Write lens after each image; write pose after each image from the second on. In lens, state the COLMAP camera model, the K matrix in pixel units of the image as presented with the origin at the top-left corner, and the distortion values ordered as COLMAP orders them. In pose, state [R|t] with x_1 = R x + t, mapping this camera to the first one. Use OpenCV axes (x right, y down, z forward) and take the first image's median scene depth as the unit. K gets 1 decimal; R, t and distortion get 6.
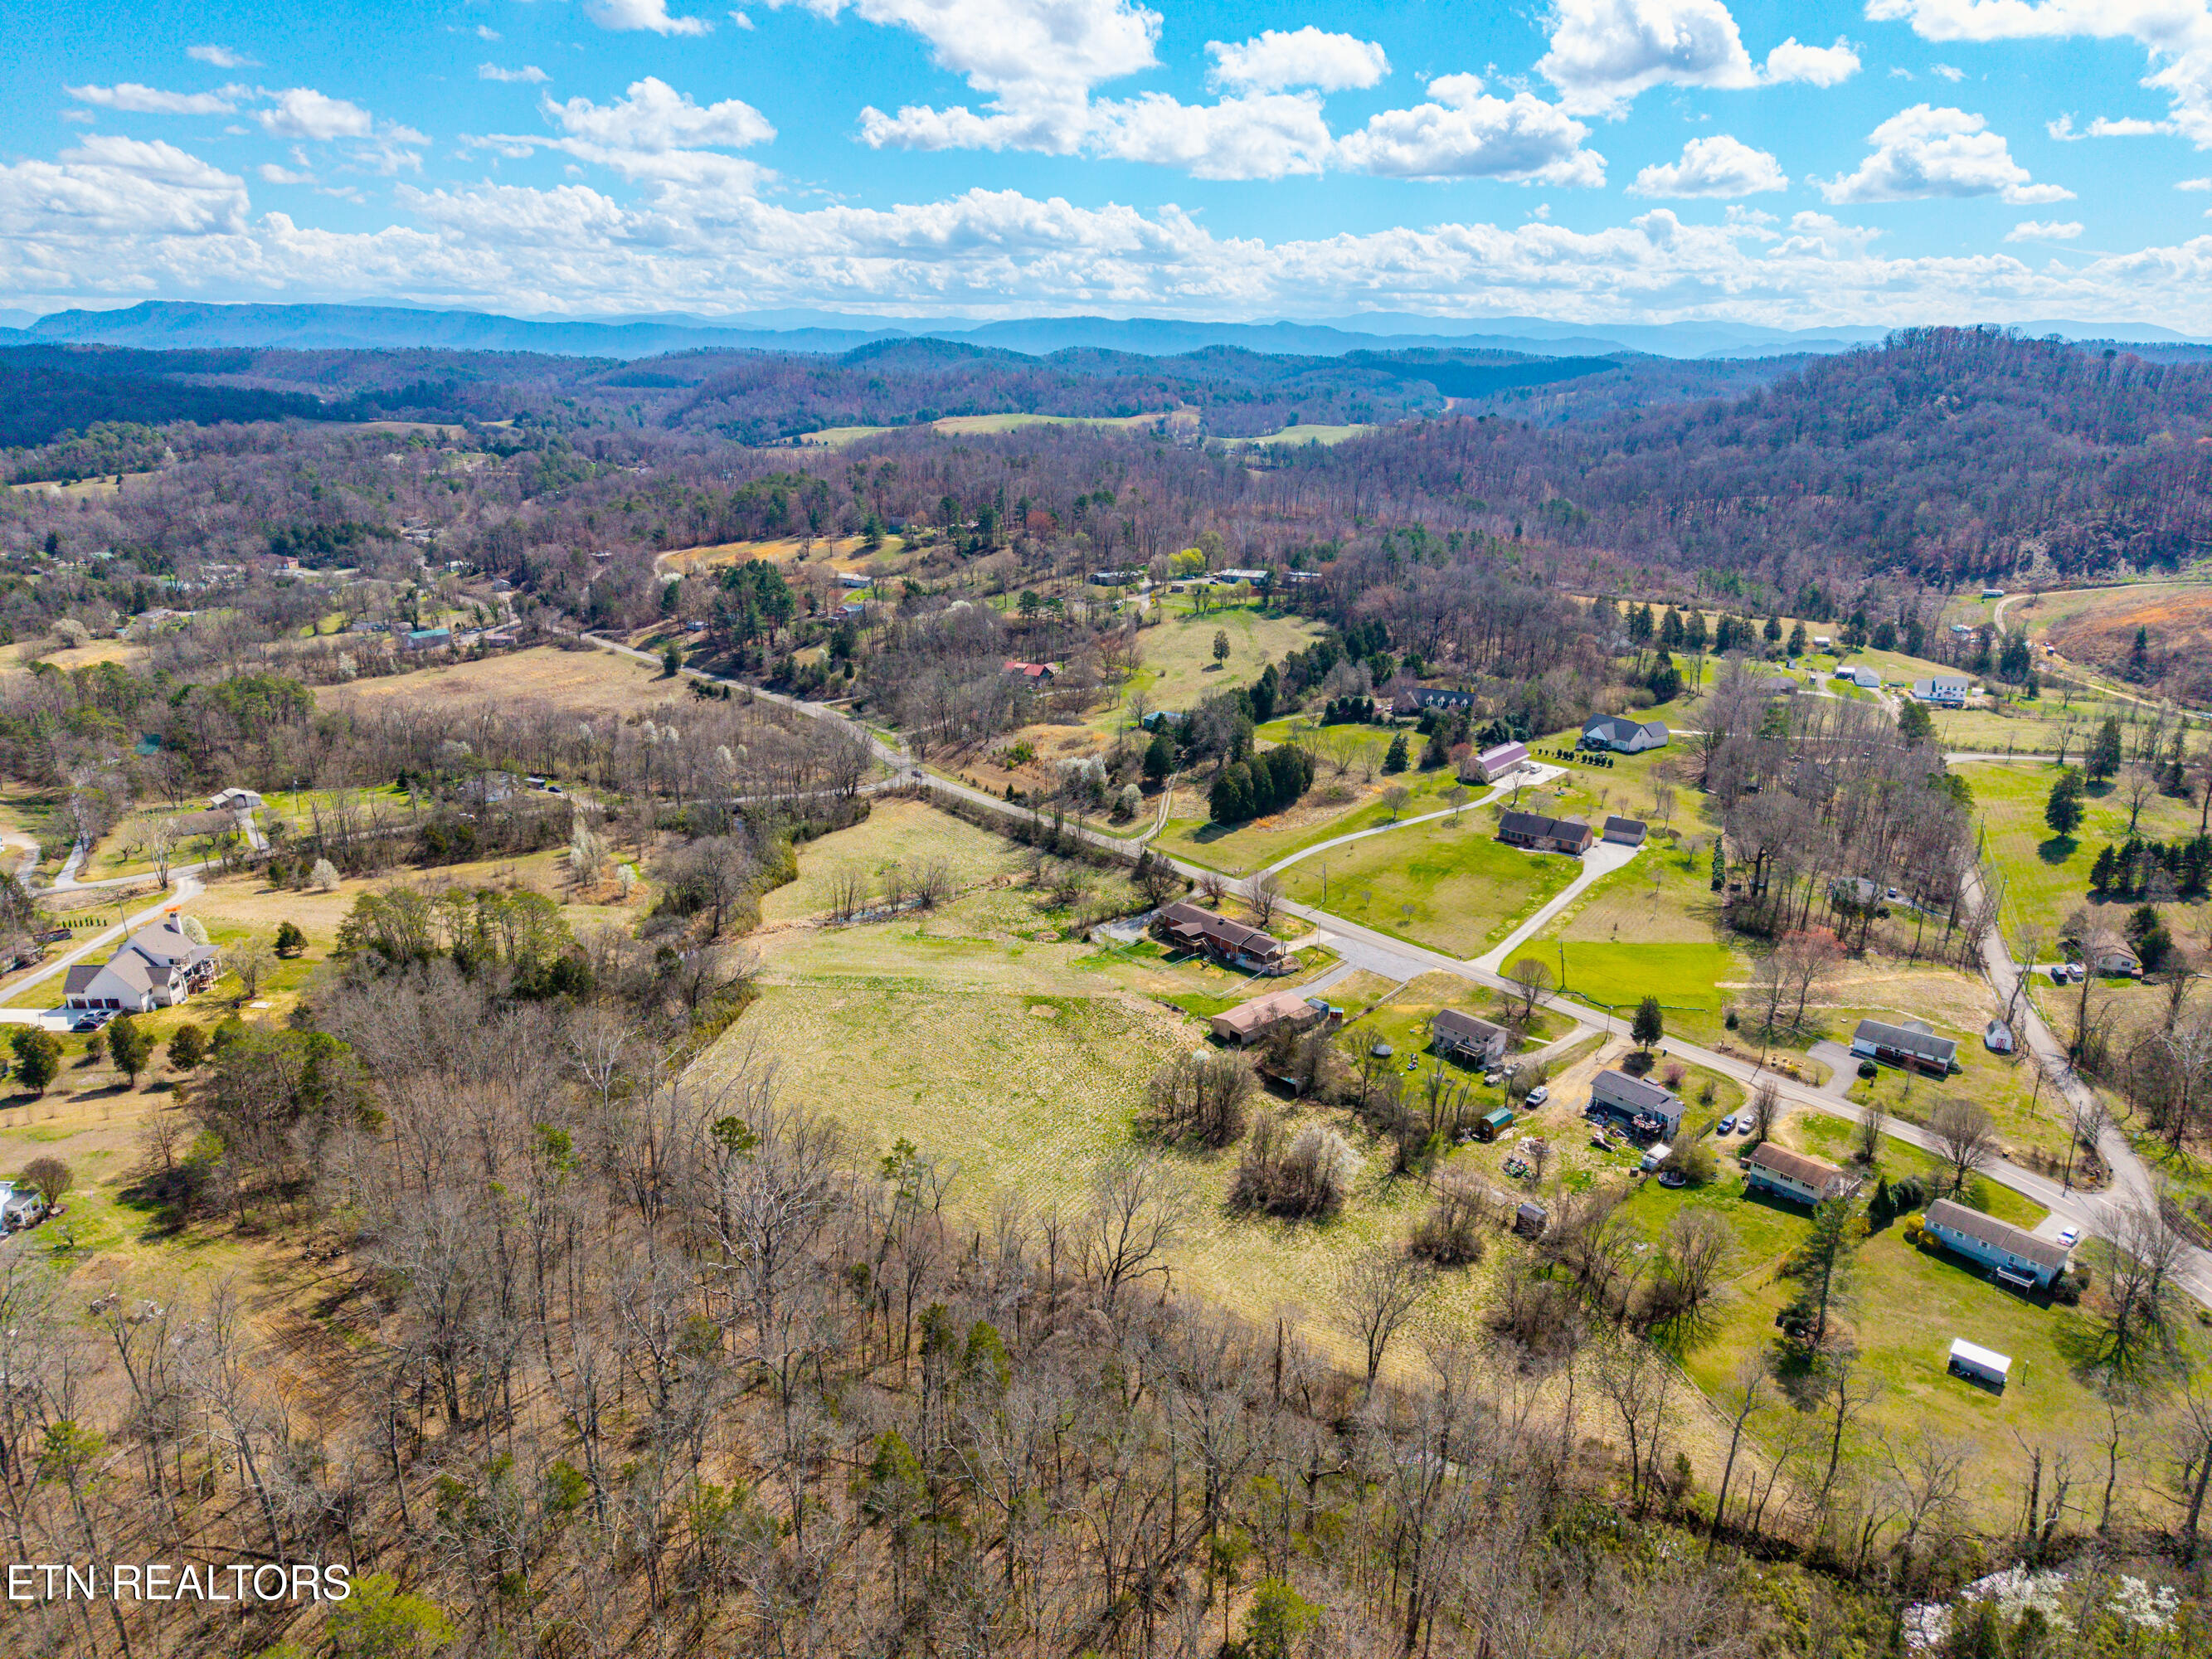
lens RADIAL K [[1482.3, 0, 1115.2], [0, 1482.3, 863.9], [0, 0, 1]] dist [0.033973, -0.032437]
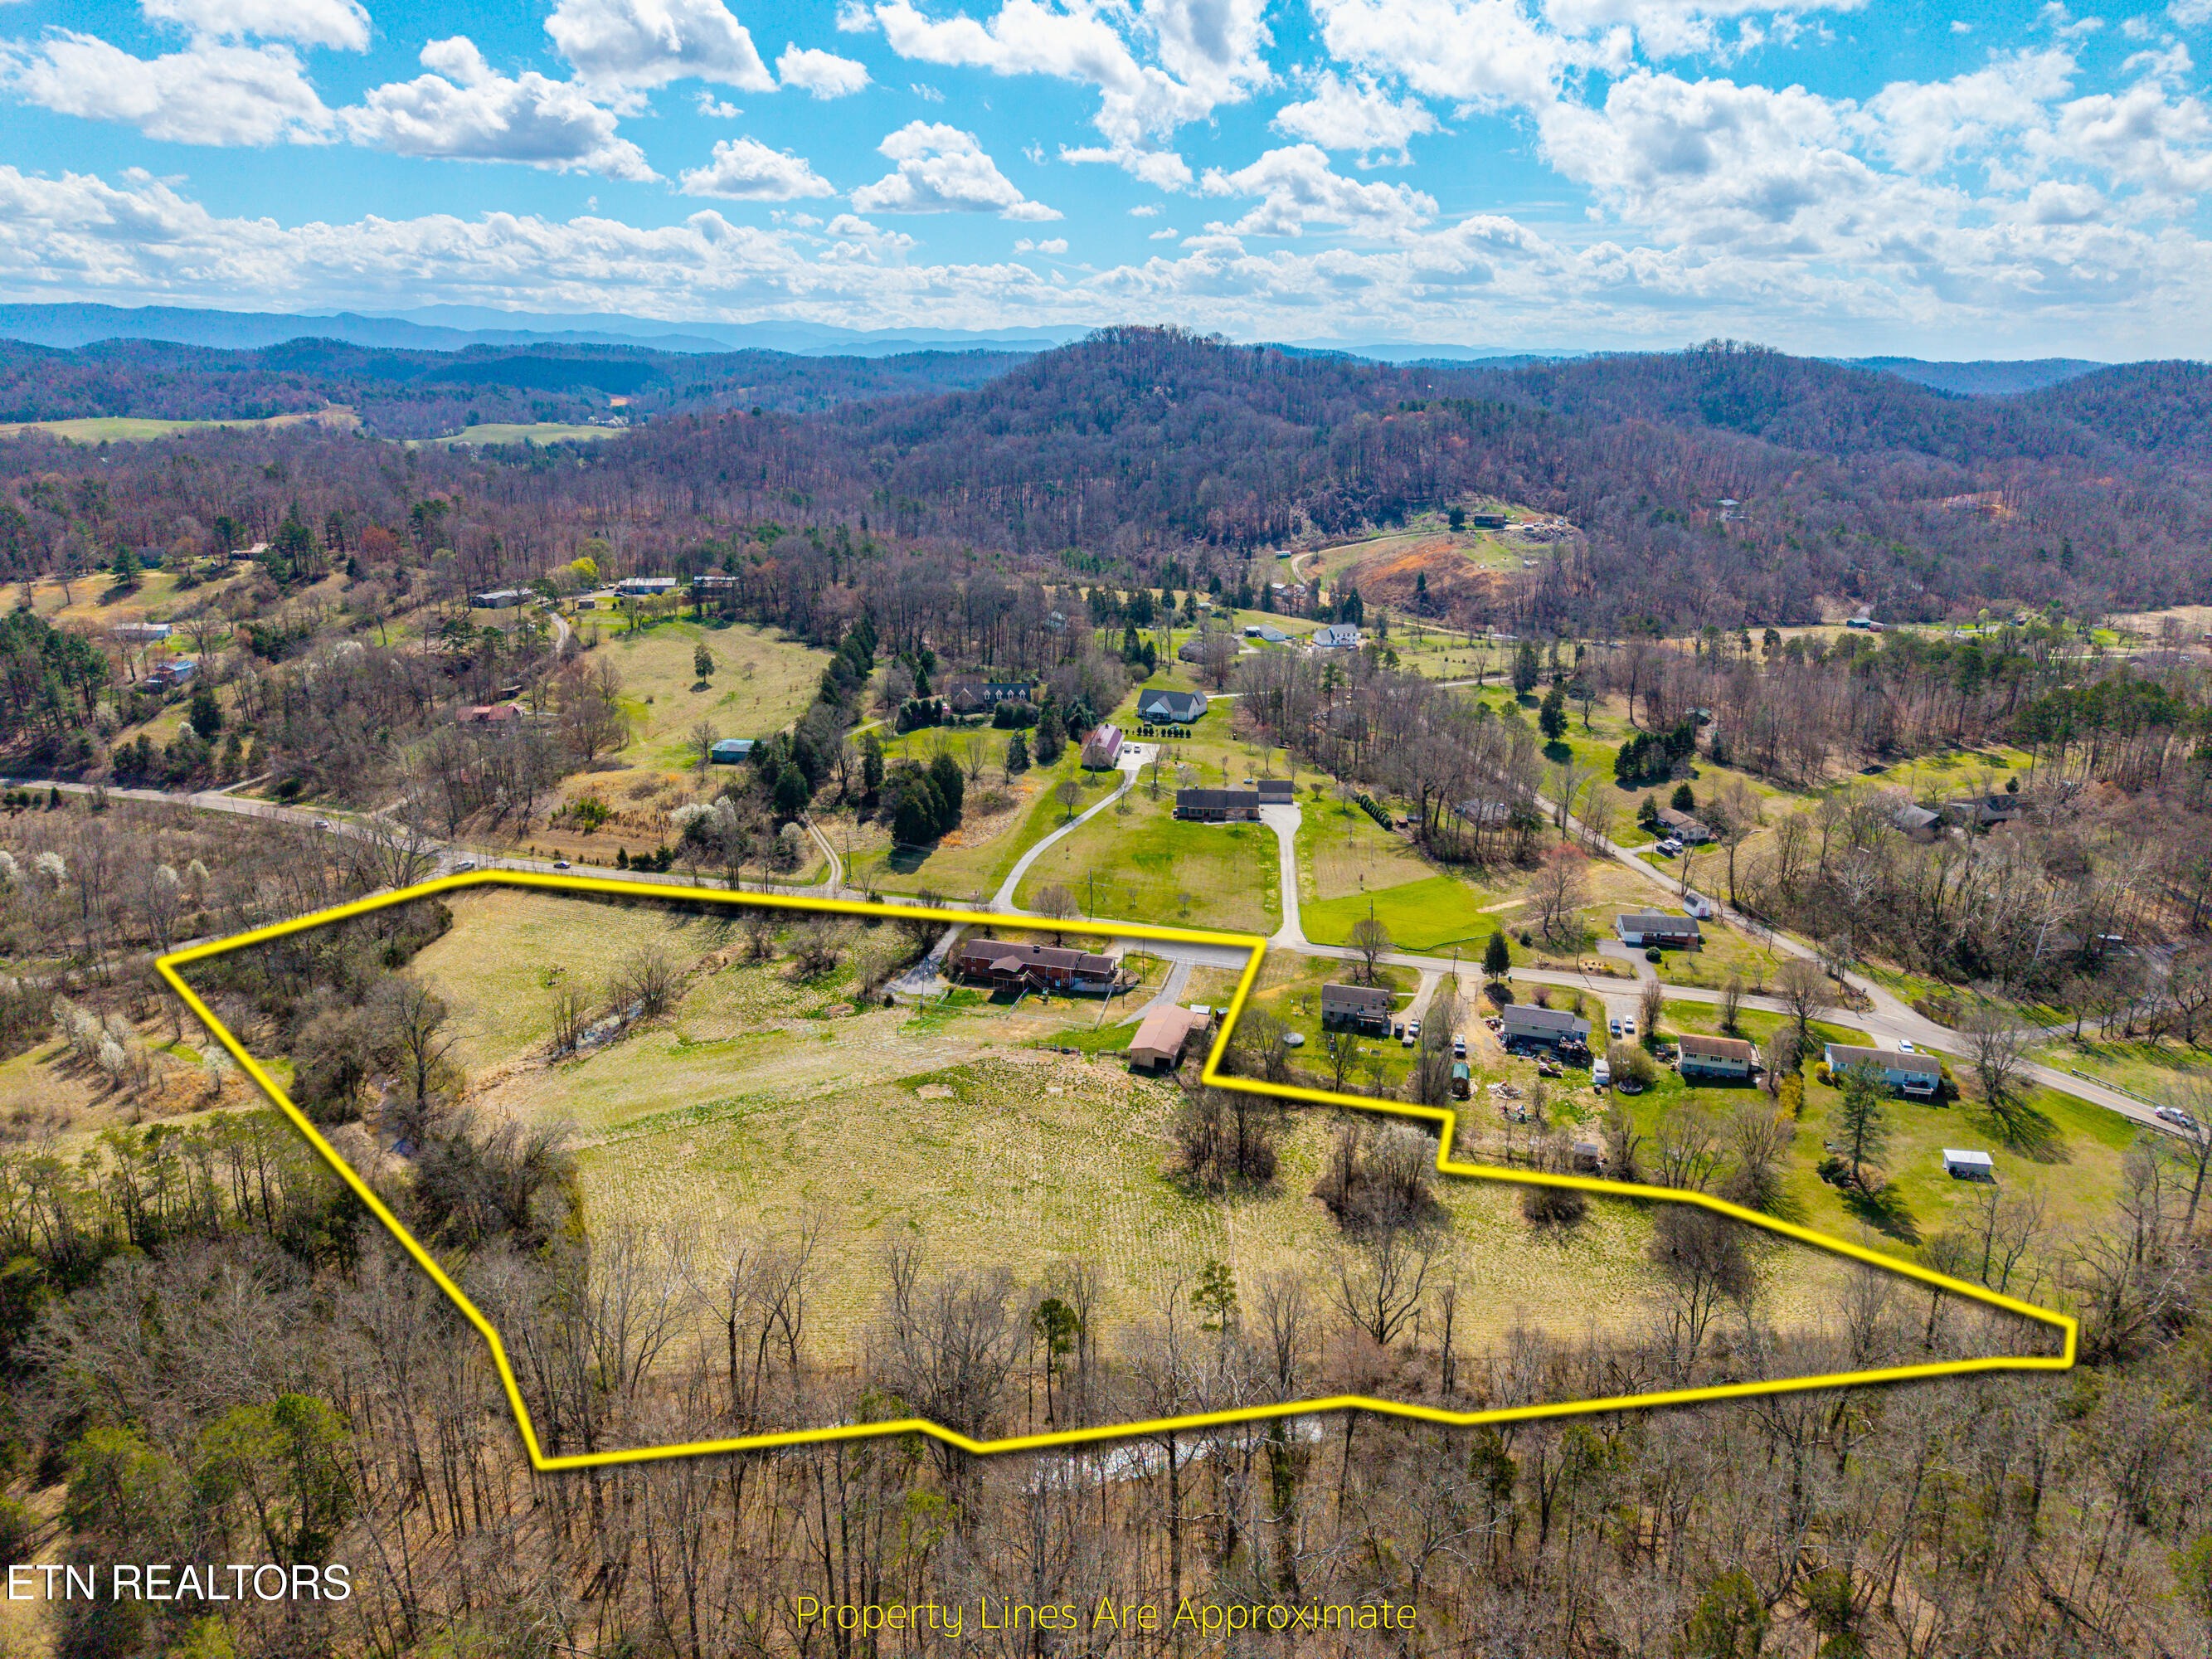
lens RADIAL K [[1437.5, 0, 1105.8], [0, 1437.5, 969.9], [0, 0, 1]] dist [0.033903, -0.034890]
pose [[0.841732, -0.209962, 0.497396, -0.159947], [0.173257, 0.977604, 0.119469, -0.022686], [-0.511340, -0.014383, 0.859258, 0.100242]]
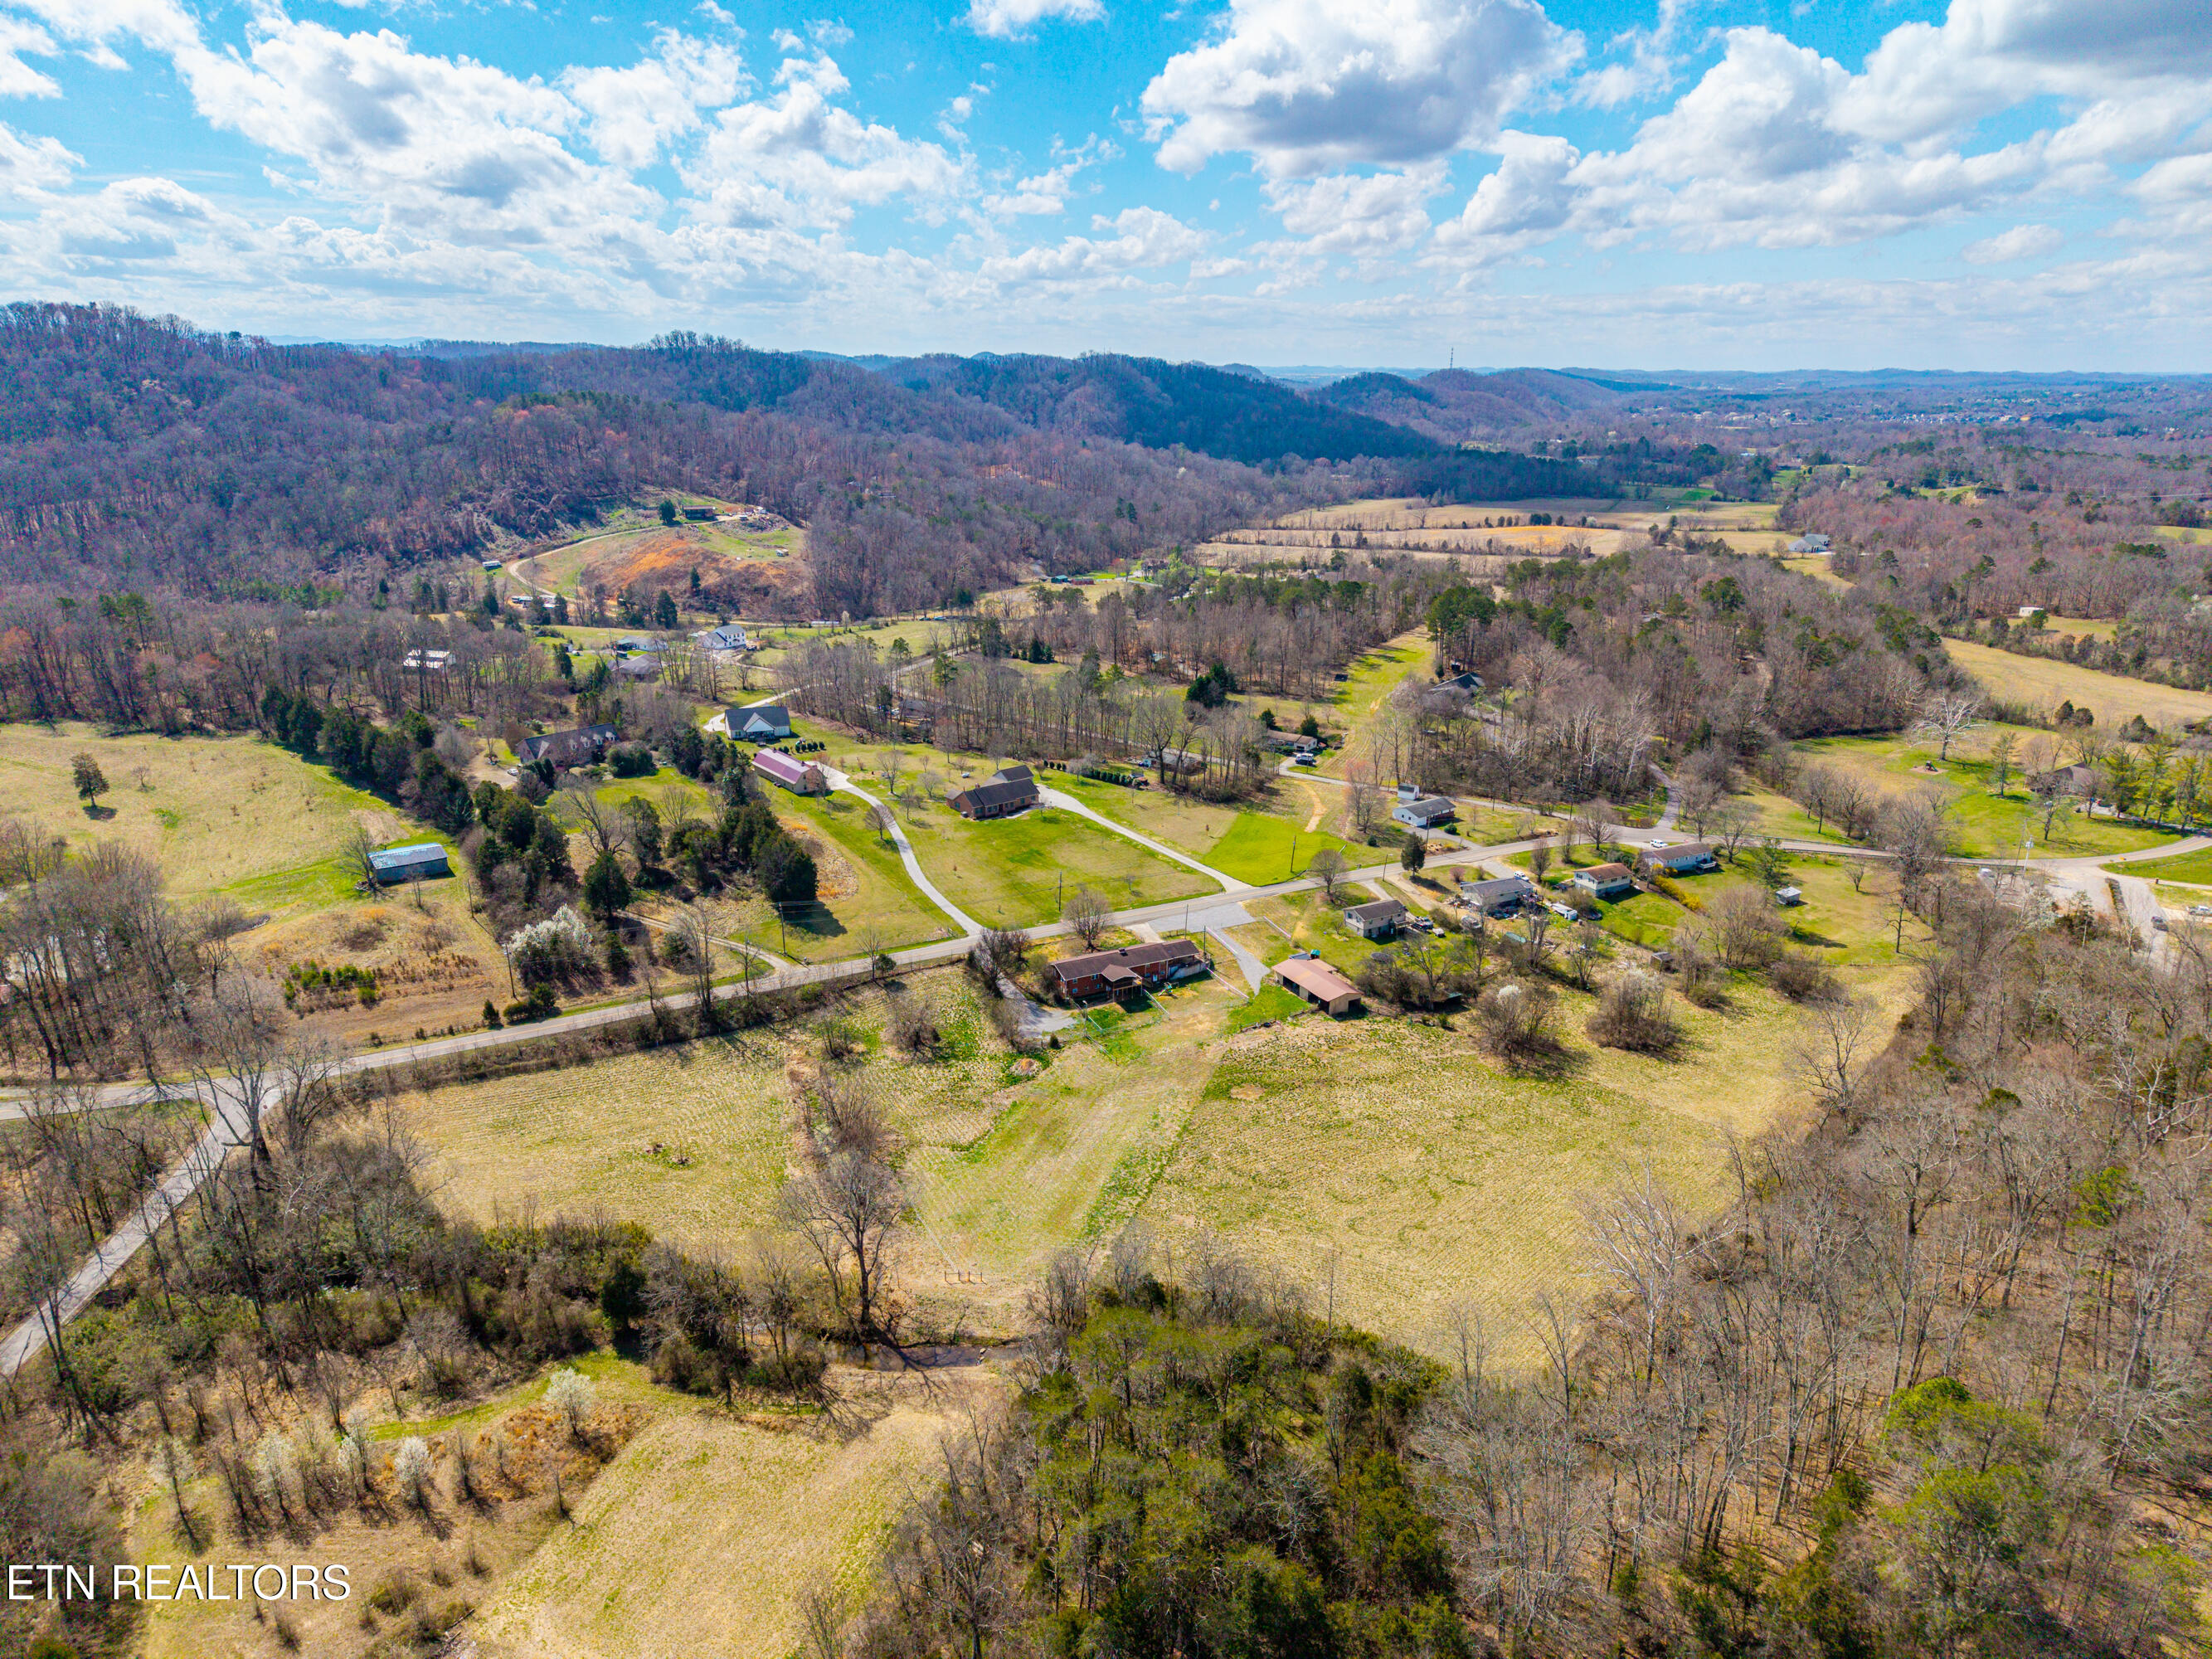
lens RADIAL K [[1516.3, 0, 1106.0], [0, 1516.3, 829.5], [0, 0, 1]] dist [0.030926, -0.032338]
pose [[0.223088, -0.293409, 0.929593, -0.361644], [0.310147, 0.925435, 0.217666, -0.110764], [-0.924143, 0.239752, 0.297453, 0.340678]]
